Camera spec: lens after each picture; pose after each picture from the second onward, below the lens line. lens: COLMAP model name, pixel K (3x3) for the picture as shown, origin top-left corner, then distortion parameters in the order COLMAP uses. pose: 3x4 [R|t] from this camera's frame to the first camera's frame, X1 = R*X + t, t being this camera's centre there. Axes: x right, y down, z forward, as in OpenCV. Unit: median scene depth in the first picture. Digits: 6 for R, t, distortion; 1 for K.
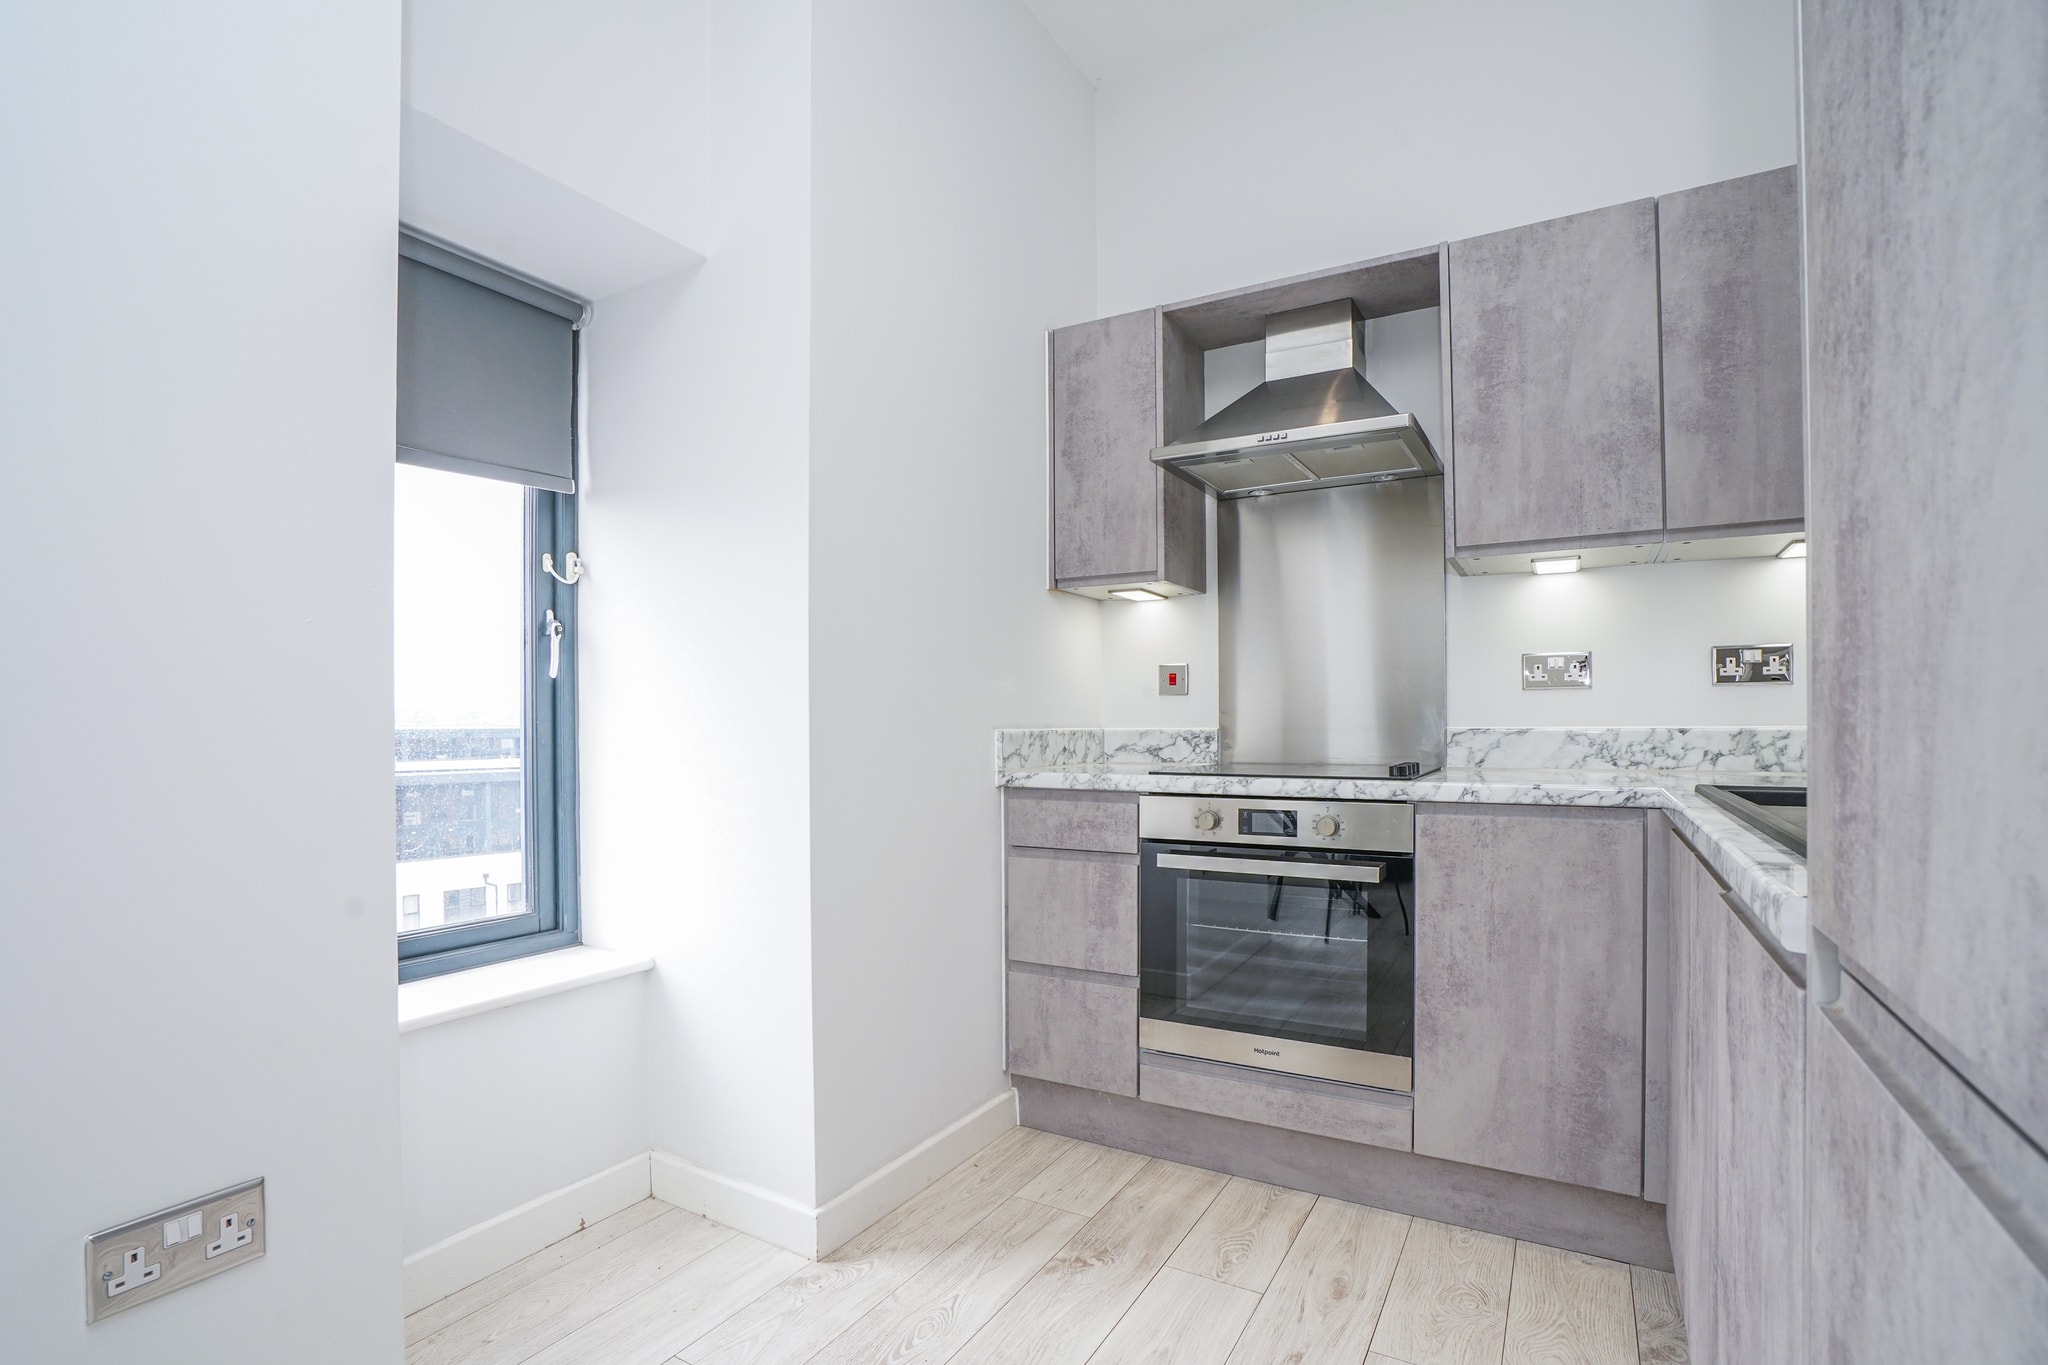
lens RADIAL K [[962.1, 0, 1004.7], [0, 962.1, 725.6], [0, 0, 1]] dist [-0.069957, 0.030929]
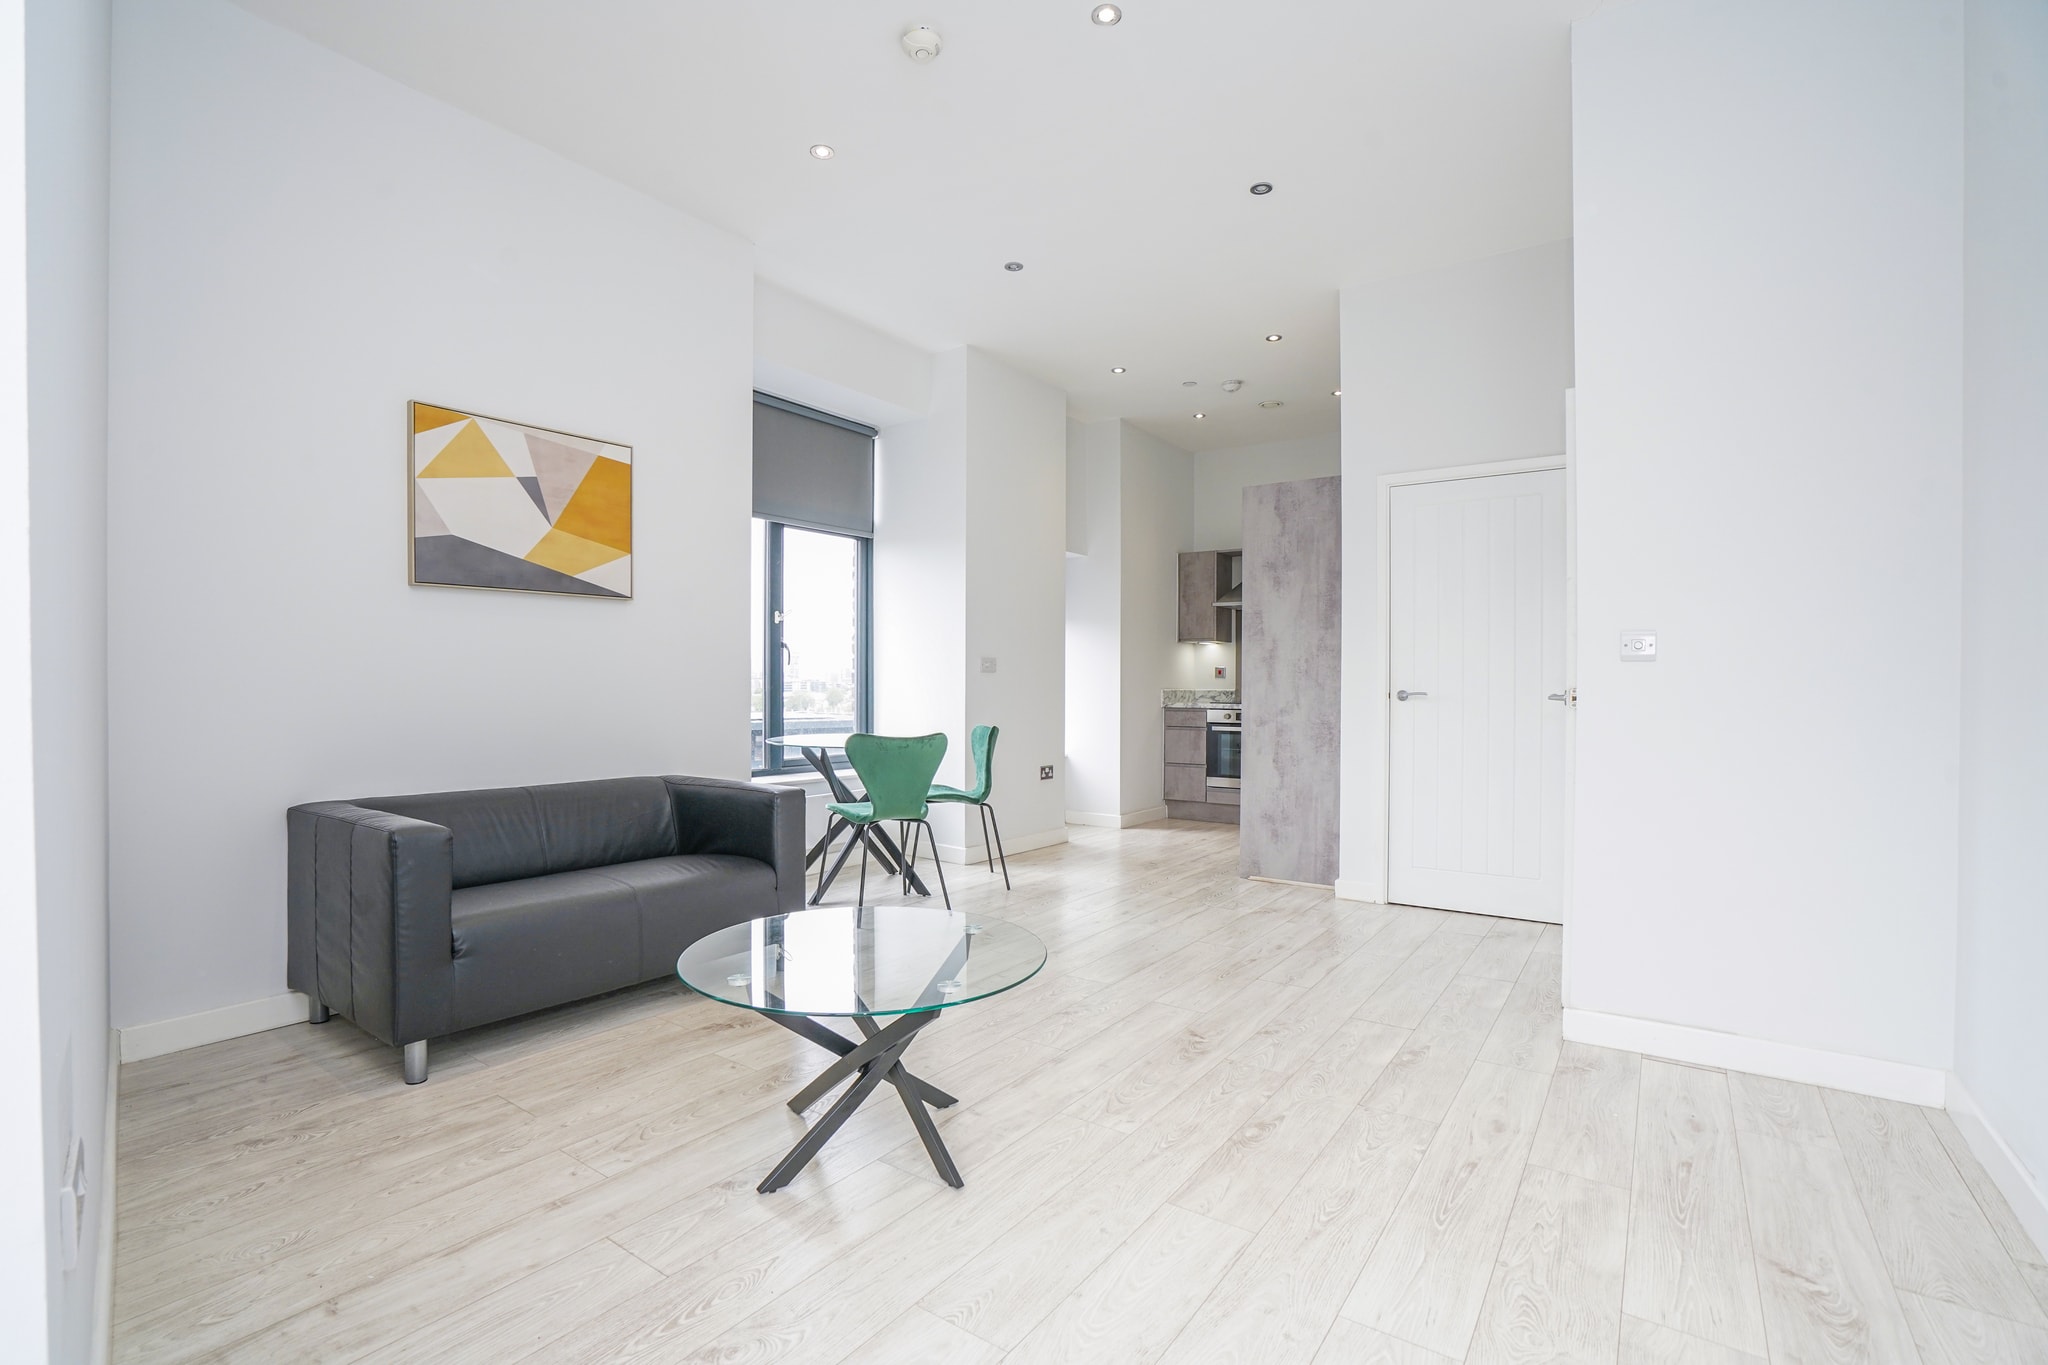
lens RADIAL K [[944.7, 0, 1005.8], [0, 944.7, 694.3], [0, 0, 1]] dist [-0.071642, 0.027529]
pose [[0.996160, 0.008352, -0.087149, -0.278533], [-0.007741, 0.999943, 0.007349, 0.001200], [0.087205, -0.006646, 0.996168, -2.385657]]
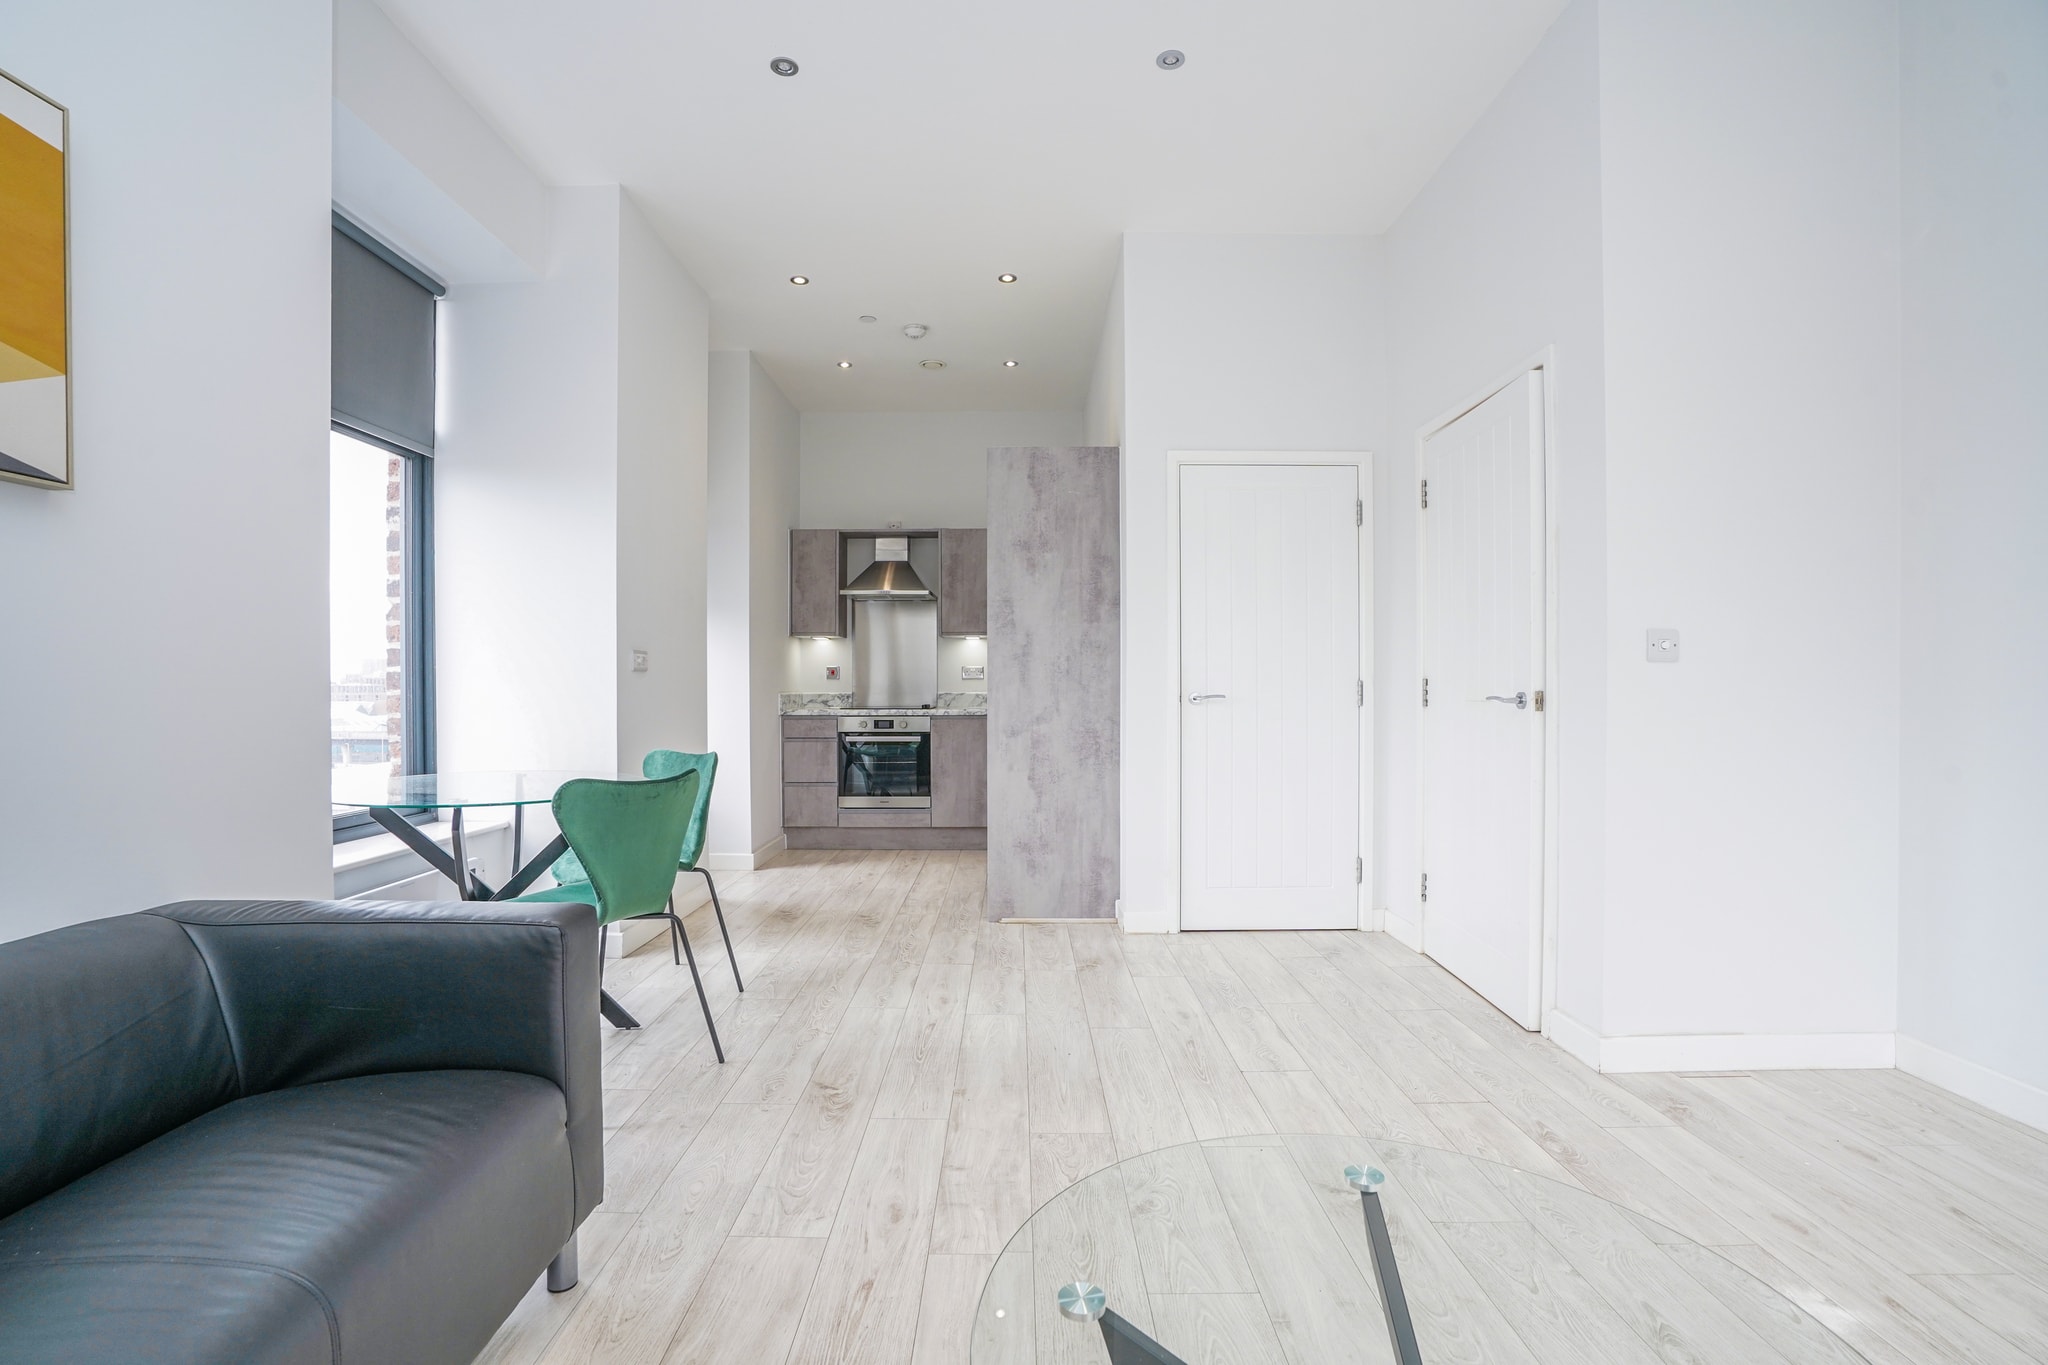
lens RADIAL K [[944.7, 0, 1005.8], [0, 944.7, 694.3], [0, 0, 1]] dist [-0.071642, 0.027529]
pose [[0.861889, -0.001629, 0.507094, -0.858801], [-0.000182, 0.999994, 0.003521, -0.002595], [-0.507096, -0.003126, 0.861884, -1.668005]]
